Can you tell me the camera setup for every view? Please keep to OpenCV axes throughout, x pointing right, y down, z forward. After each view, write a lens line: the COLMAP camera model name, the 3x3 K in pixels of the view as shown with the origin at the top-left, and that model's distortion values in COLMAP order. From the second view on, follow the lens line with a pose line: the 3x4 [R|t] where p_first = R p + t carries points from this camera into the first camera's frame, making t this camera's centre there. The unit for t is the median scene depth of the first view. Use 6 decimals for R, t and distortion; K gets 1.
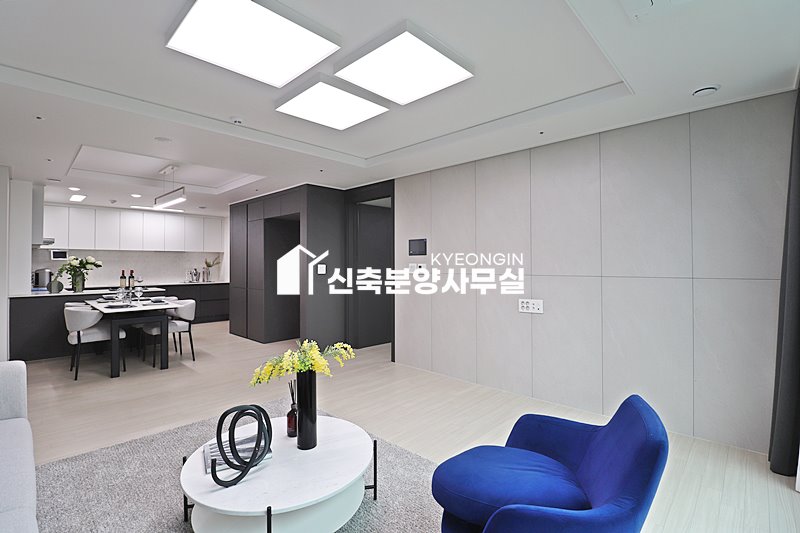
lens RADIAL K [[369.9, 0, 401.1], [0, 369.9, 262.0], [0, 0, 1]] dist [-0.002117, -0.011614]
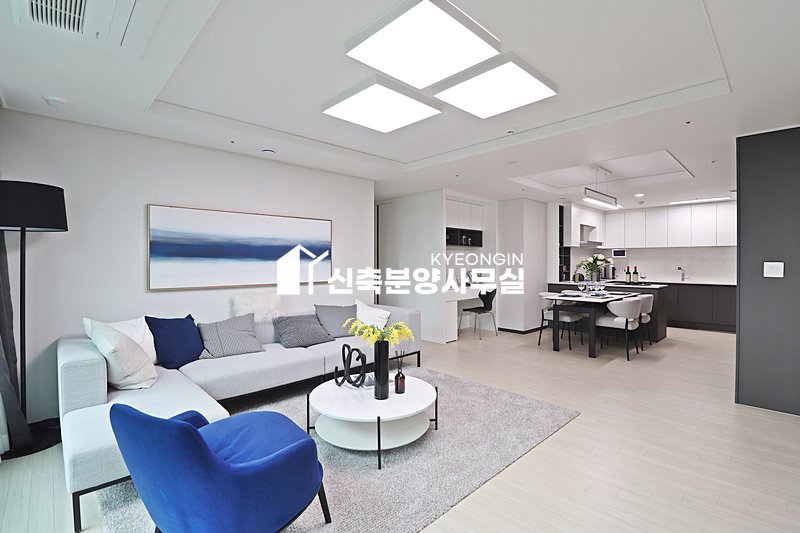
lens RADIAL K [[369.9, 0, 401.1], [0, 369.9, 262.0], [0, 0, 1]] dist [-0.002117, -0.011614]
pose [[-0.043861, 0.003128, -0.999033, 0.390605], [0.004966, 0.999983, 0.002913, 0.003058], [0.999025, -0.004834, -0.043876, 0.413195]]
